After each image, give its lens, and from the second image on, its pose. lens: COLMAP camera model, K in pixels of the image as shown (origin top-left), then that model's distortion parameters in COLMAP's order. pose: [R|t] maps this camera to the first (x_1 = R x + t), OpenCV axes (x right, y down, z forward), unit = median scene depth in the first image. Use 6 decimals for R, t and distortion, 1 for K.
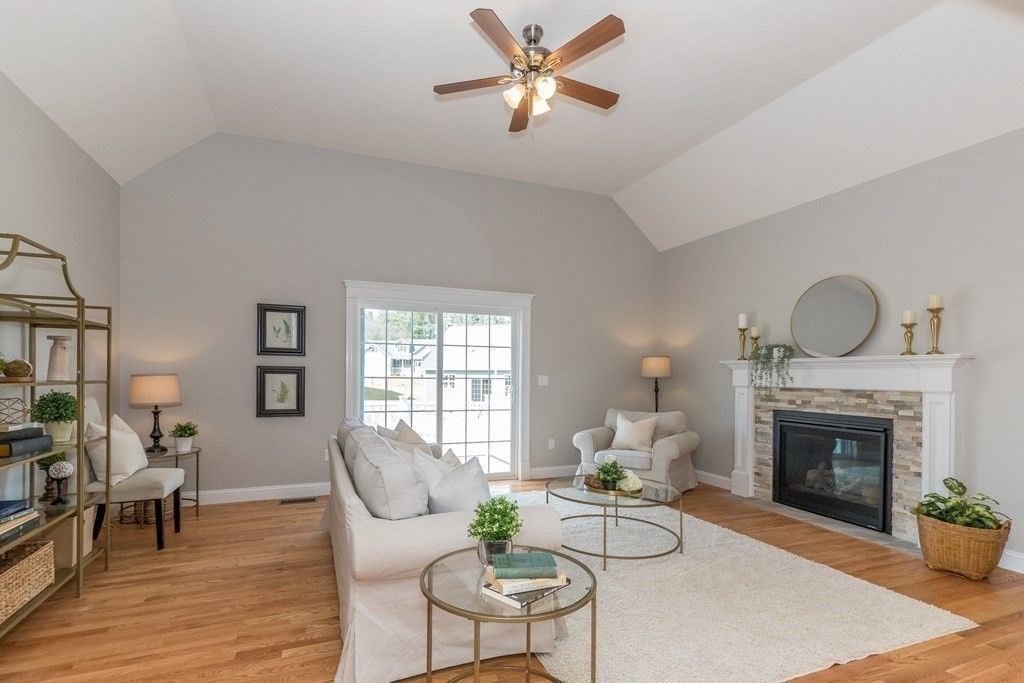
lens RADIAL K [[467.9, 0, 494.4], [0, 467.9, 373.3], [0, 0, 1]] dist [-0.001618, -0.000041]
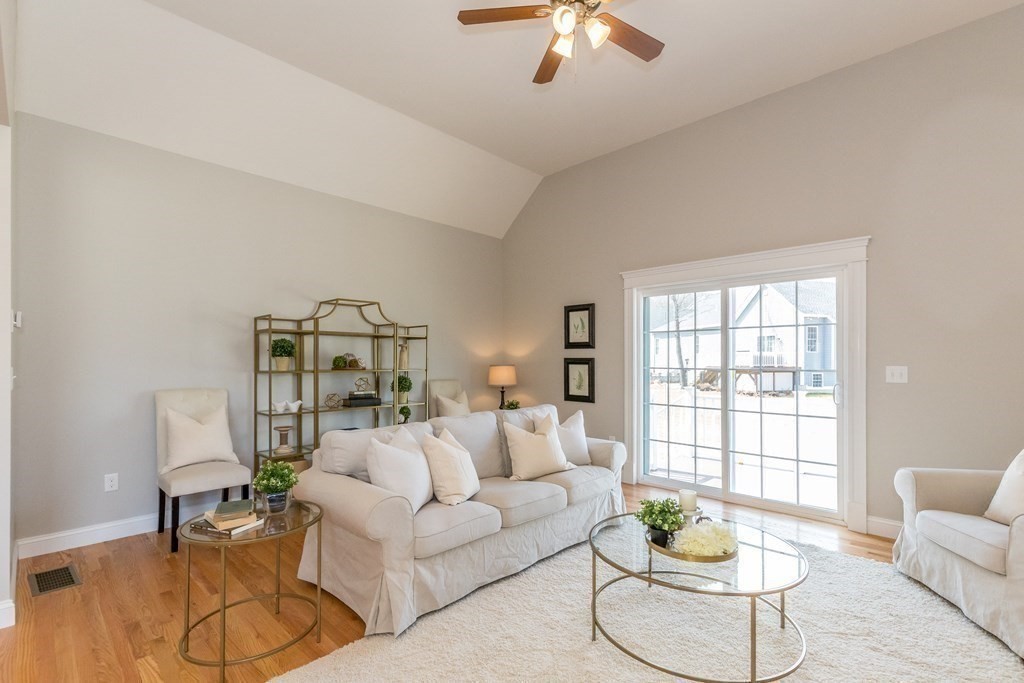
lens RADIAL K [[467.9, 0, 508.0], [0, 467.9, 362.8], [0, 0, 1]] dist [-0.001618, -0.000041]
pose [[0.414996, -0.006453, -0.909801, 0.552453], [0.003193, 0.999979, -0.005636, 0.002738], [0.909818, -0.000566, 0.415007, 0.382019]]
